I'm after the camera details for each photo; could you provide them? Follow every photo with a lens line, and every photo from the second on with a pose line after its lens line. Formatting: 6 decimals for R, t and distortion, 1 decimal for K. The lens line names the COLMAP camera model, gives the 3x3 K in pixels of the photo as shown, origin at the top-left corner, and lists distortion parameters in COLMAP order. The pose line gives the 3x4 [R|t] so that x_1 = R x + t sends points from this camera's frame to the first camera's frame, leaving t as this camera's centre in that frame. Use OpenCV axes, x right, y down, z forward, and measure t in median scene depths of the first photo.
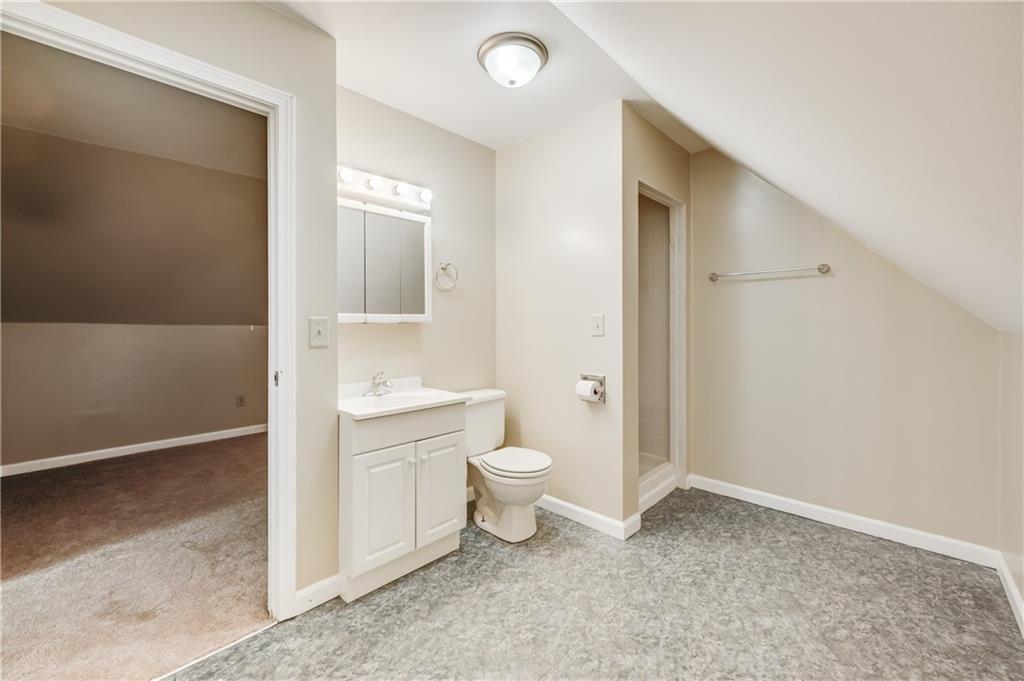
lens RADIAL K [[389.2, 0, 507.6], [0, 389.2, 328.4], [0, 0, 1]] dist [-0.032068, -0.000182]
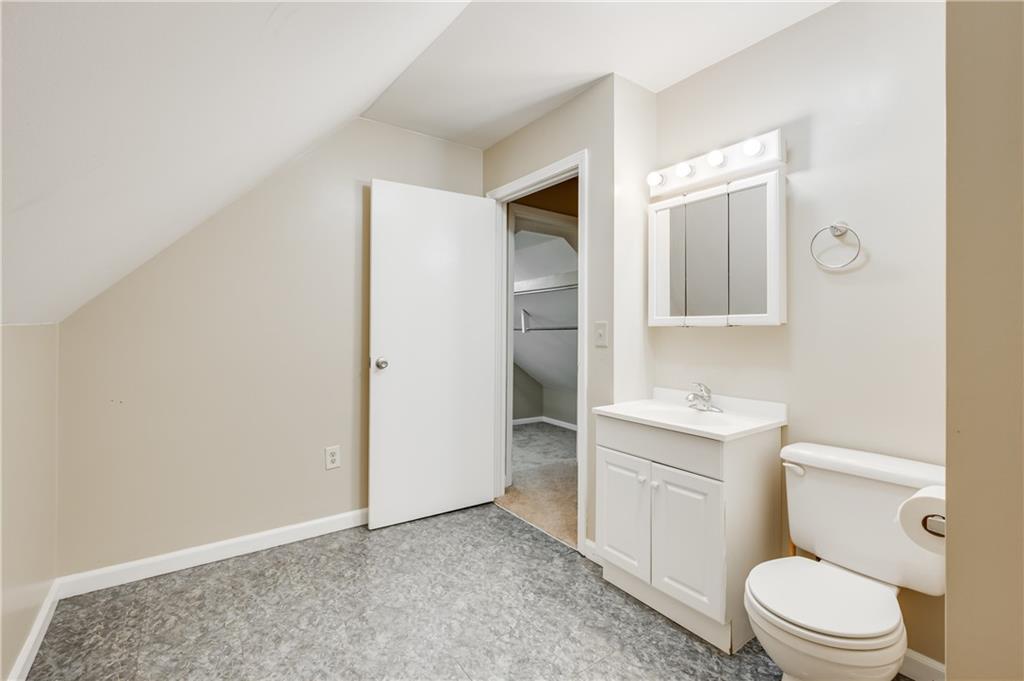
lens RADIAL K [[450.6, 0, 507.3], [0, 450.6, 315.6], [0, 0, 1]] dist [0.024887, 0.000143]
pose [[-0.156194, -0.004283, -0.987717, 0.965398], [0.000943, 0.999989, -0.004485, -0.043614], [0.987726, -0.001631, -0.156188, 0.951553]]
